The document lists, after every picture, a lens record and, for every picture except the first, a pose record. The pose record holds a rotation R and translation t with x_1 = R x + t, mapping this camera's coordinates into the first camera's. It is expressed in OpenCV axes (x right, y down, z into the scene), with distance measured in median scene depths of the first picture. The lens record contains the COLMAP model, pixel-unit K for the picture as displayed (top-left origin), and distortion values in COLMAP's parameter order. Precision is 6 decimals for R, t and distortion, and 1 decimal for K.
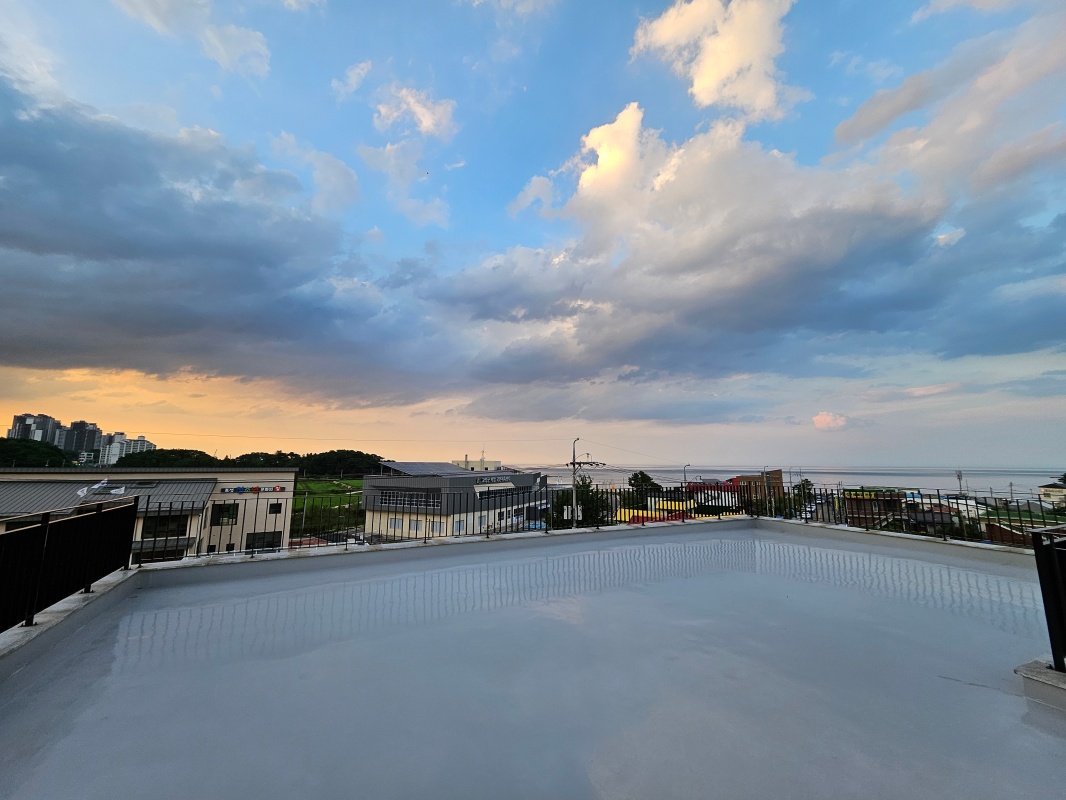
lens RADIAL K [[423.1, 0, 534.1], [0, 423.1, 423.2], [0, 0, 1]] dist [0.006263, -0.000901]
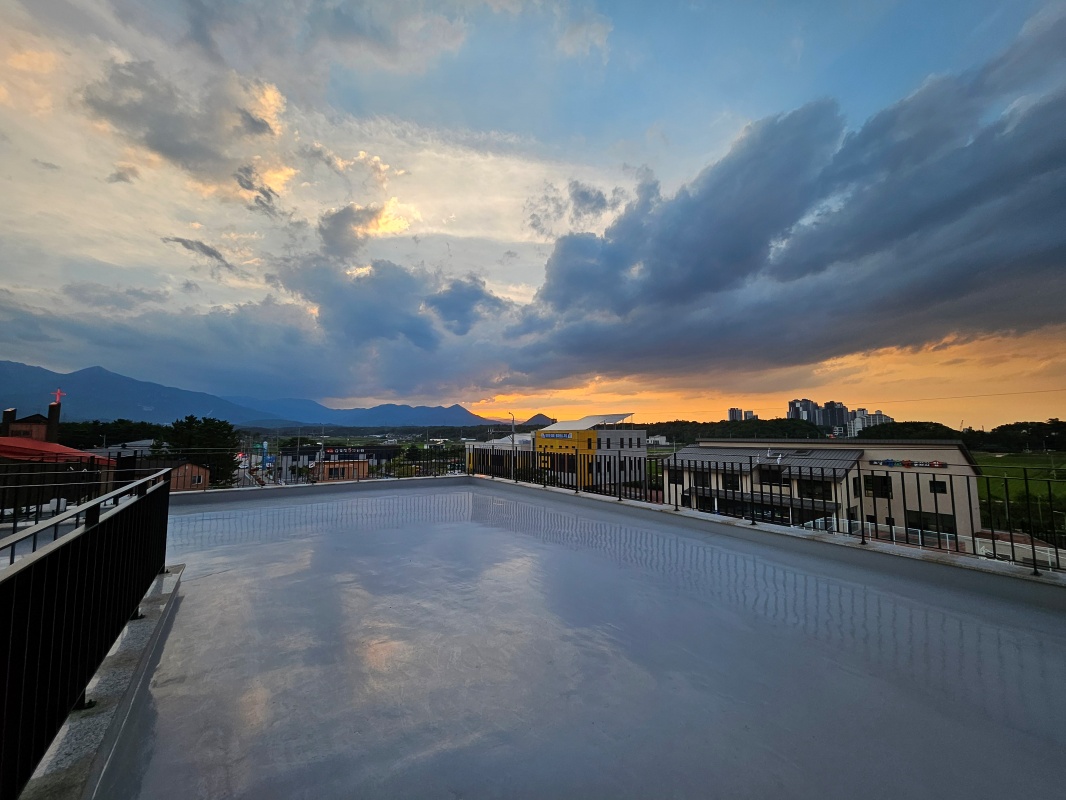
lens RADIAL K [[423.1, 0, 539.8], [0, 423.1, 421.9], [0, 0, 1]] dist [0.006263, -0.000901]
pose [[0.139784, -0.036761, -0.989499, 0.125420], [0.096628, 0.995047, -0.023317, 0.011015], [0.985456, -0.092354, 0.142644, 0.086221]]
